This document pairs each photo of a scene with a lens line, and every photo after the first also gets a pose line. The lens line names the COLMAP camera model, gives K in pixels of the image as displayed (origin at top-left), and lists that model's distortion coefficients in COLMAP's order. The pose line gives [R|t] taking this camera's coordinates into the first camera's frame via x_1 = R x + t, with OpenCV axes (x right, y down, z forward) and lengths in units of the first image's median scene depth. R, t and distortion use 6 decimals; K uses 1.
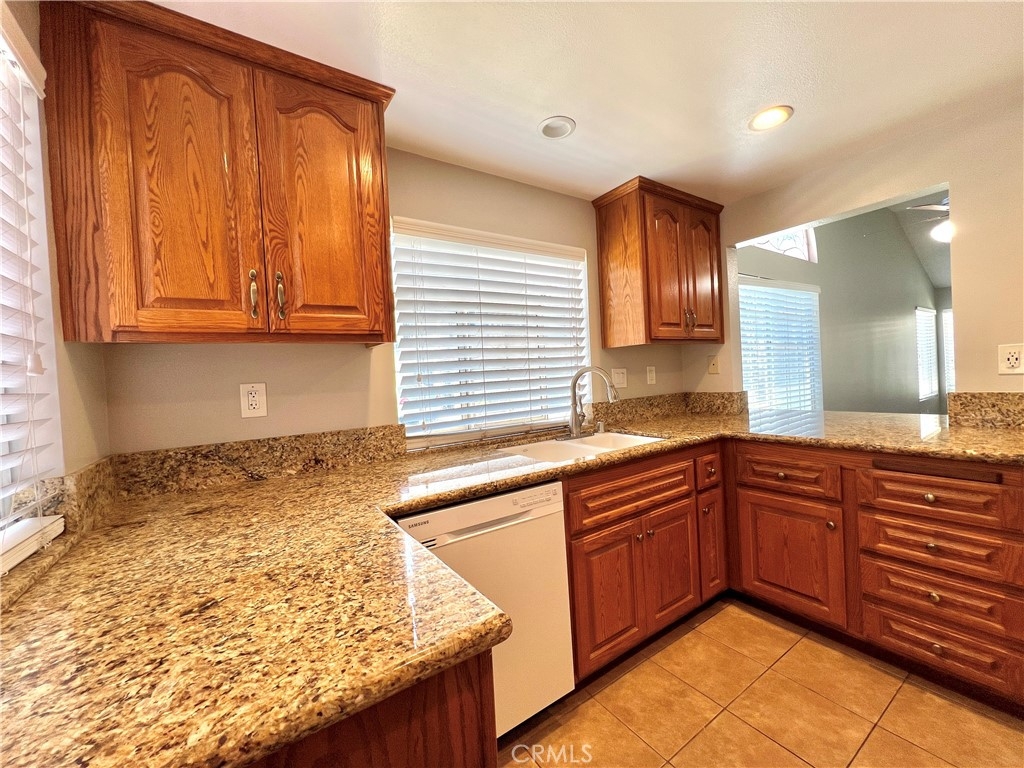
lens RADIAL K [[410.3, 0, 511.1], [0, 410.3, 382.4], [0, 0, 1]] dist [-0.002697, 0.000869]
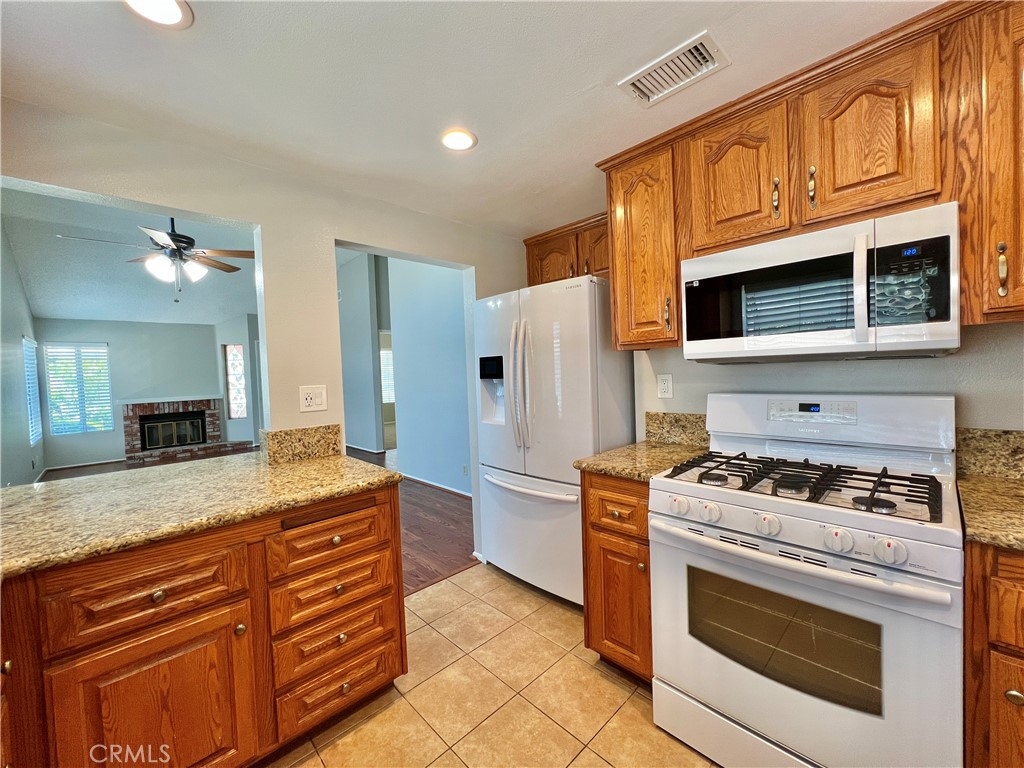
lens RADIAL K [[410.3, 0, 511.5], [0, 410.3, 383.8], [0, 0, 1]] dist [-0.002697, 0.000869]
pose [[-0.173736, 0.024097, 0.984497, -0.029693], [0.060713, 0.998061, -0.013715, -0.045809], [-0.982919, 0.057389, -0.174862, 0.605930]]
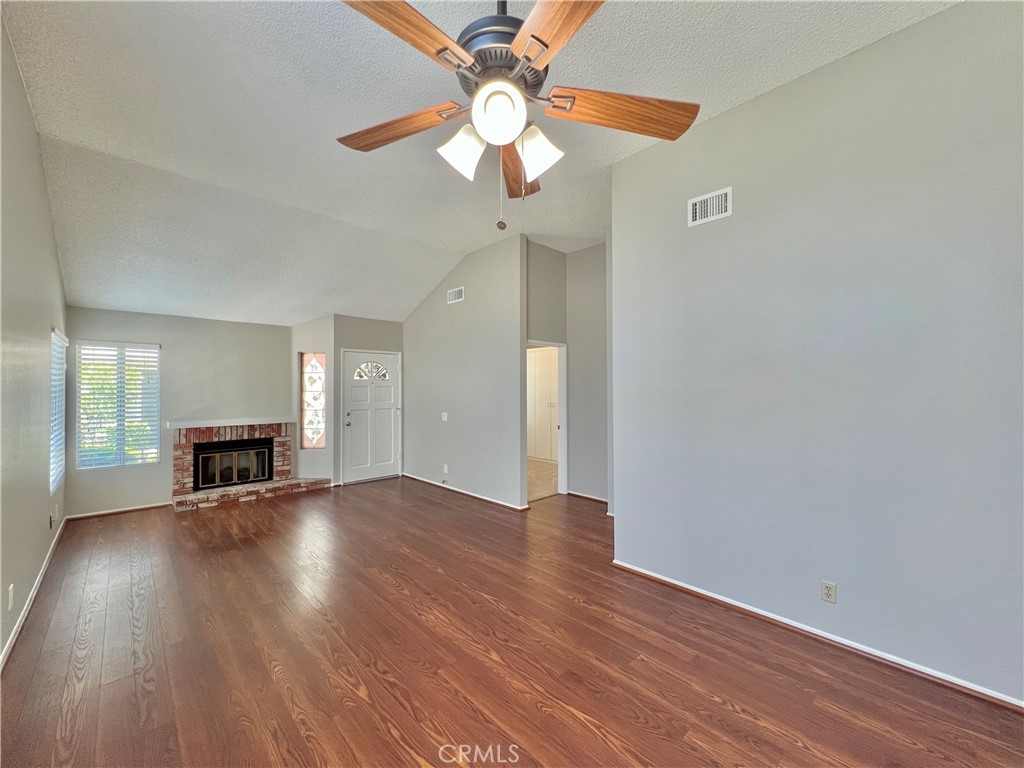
lens RADIAL K [[410.3, 0, 512.2], [0, 410.3, 384.4], [0, 0, 1]] dist [-0.002697, 0.000869]
pose [[-0.159826, 0.062436, 0.985169, 1.208866], [0.025532, 0.997925, -0.059102, -0.203313], [-0.986815, 0.015708, -0.161089, 1.677195]]
